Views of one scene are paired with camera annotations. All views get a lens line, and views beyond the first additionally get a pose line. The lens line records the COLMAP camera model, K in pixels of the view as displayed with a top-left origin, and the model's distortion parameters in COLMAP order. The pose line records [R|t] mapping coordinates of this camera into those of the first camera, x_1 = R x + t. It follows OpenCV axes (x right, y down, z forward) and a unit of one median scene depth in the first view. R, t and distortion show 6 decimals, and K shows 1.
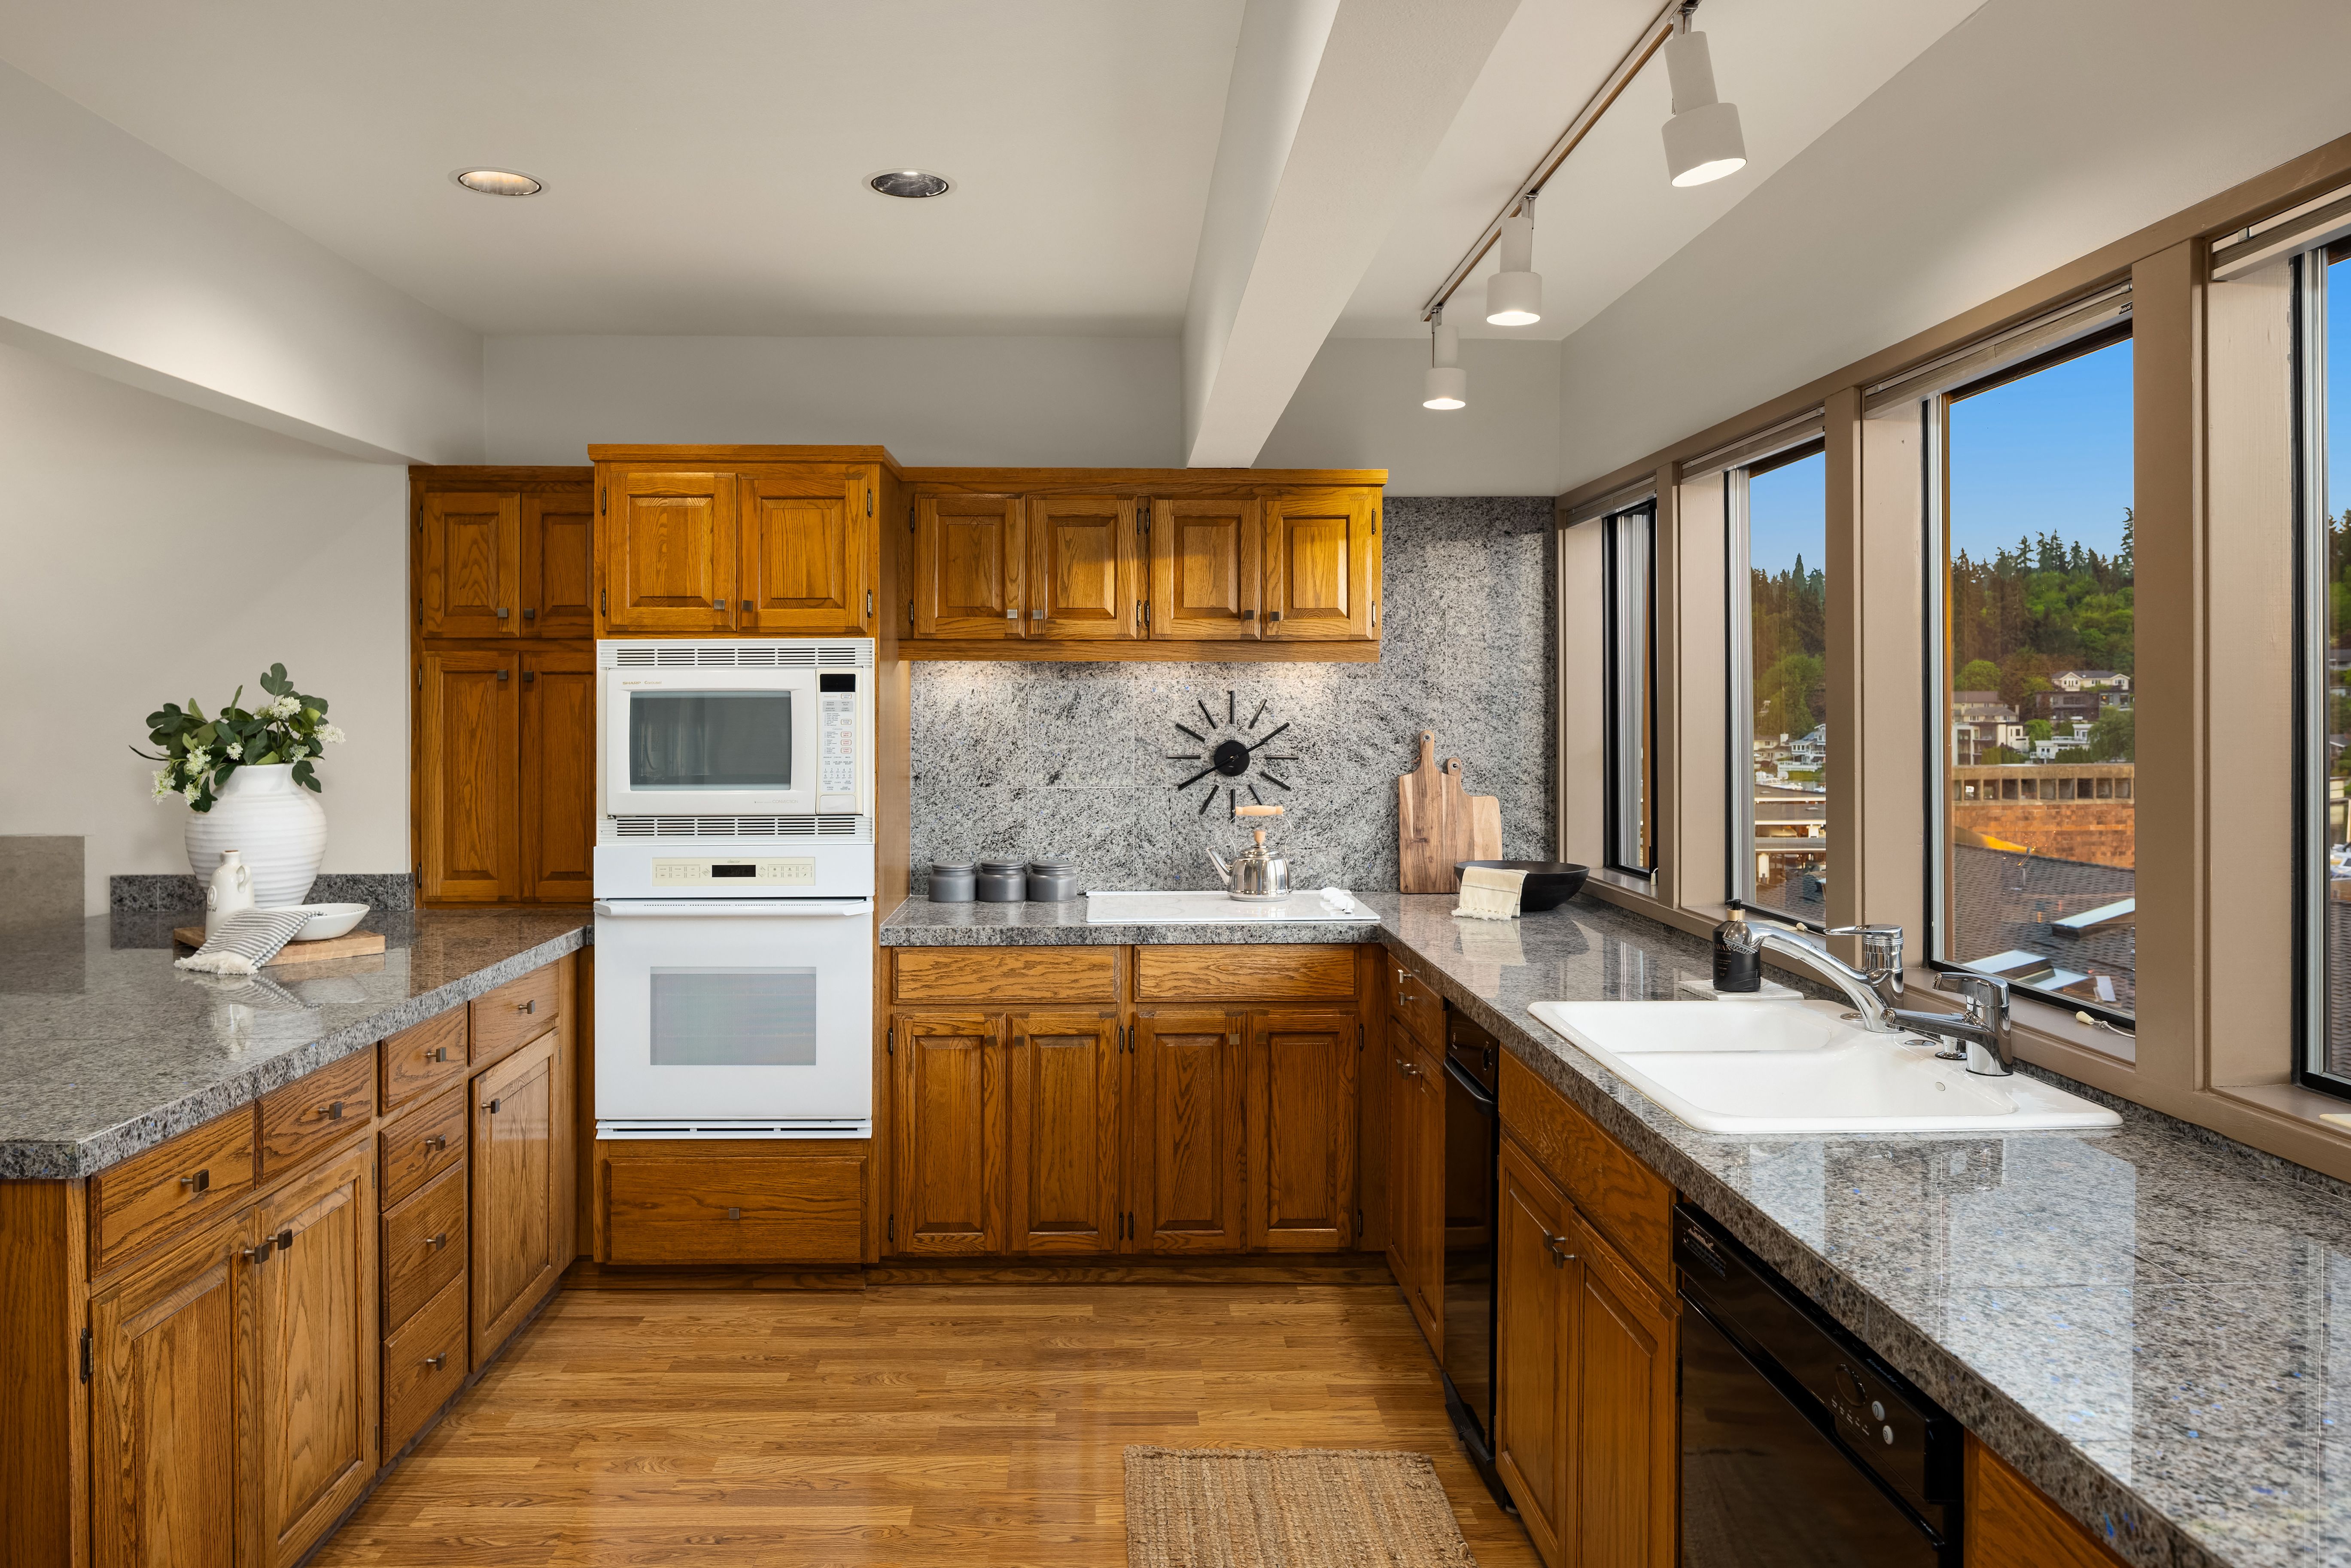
lens RADIAL K [[1604.6, 0, 1204.9], [0, 1604.6, 736.6], [0, 0, 1]] dist [-0.006145, 0.000587]
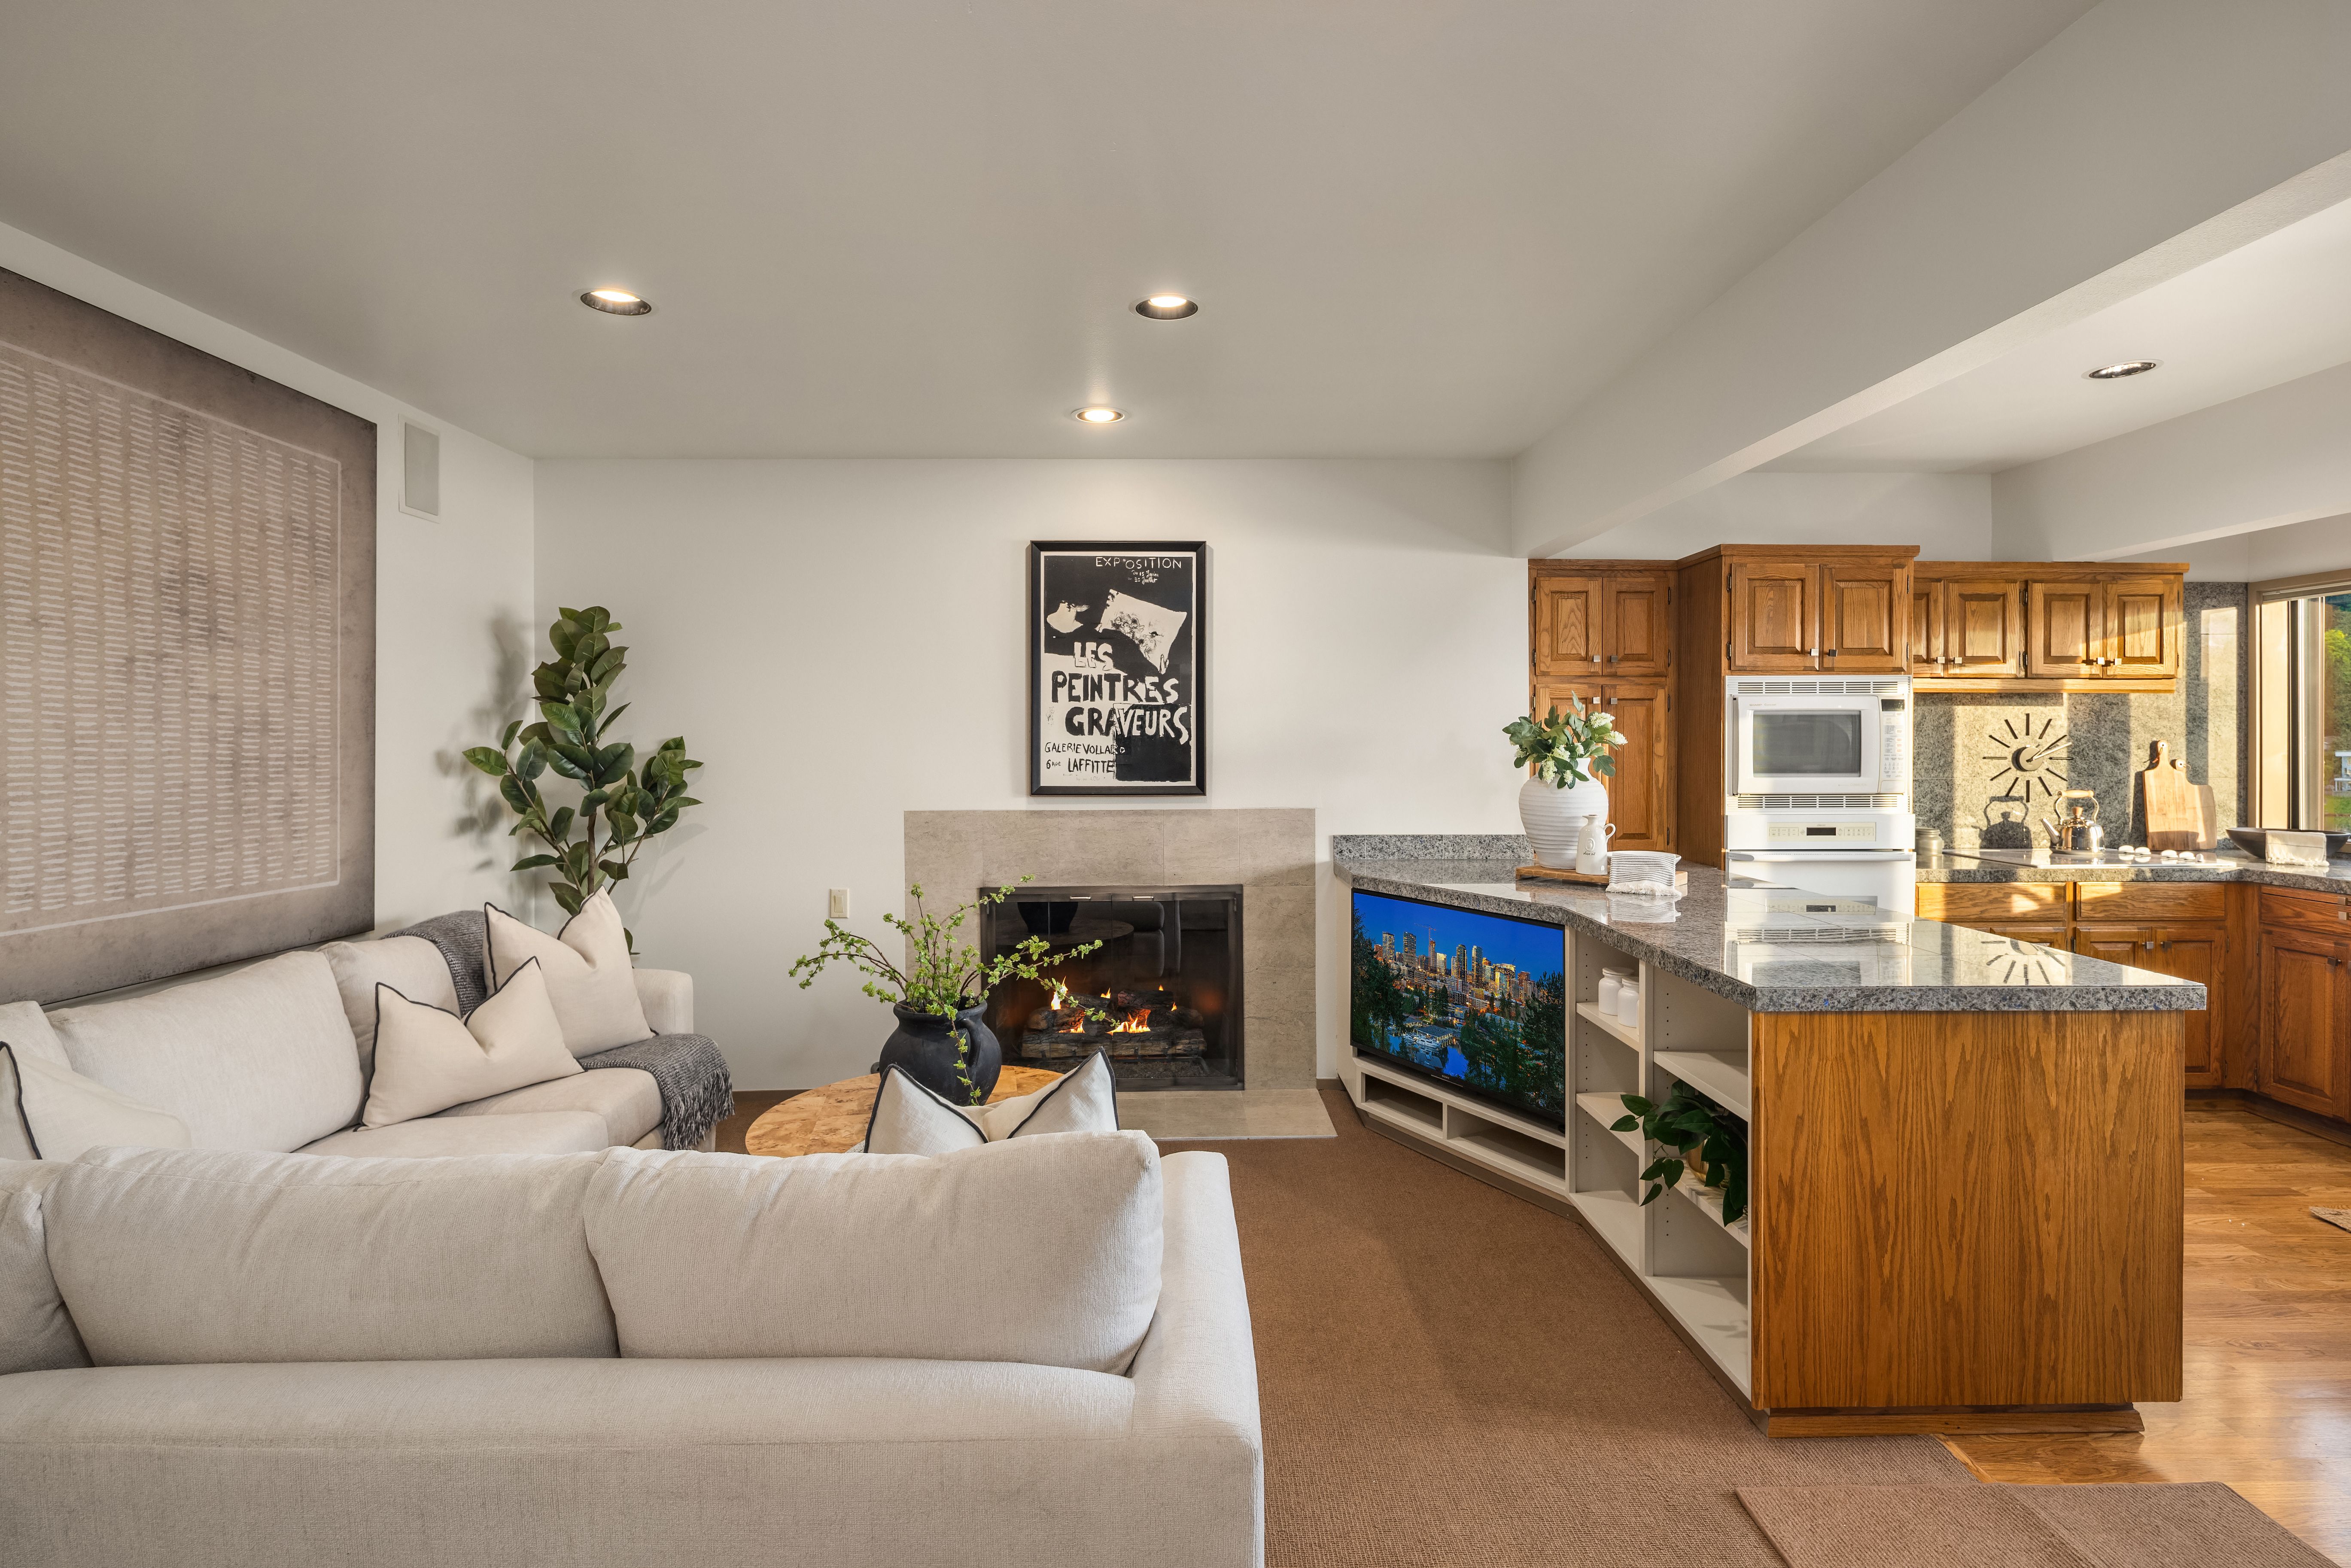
lens RADIAL K [[1134.8, 0, 1159.2], [0, 1134.8, 762.3], [0, 0, 1]] dist [0.002053, -0.000766]
pose [[0.999997, 0.002032, -0.000994, -0.894266], [-0.002030, 0.999996, 0.001838, 0.018650], [0.000998, -0.001836, 0.999998, -0.054688]]
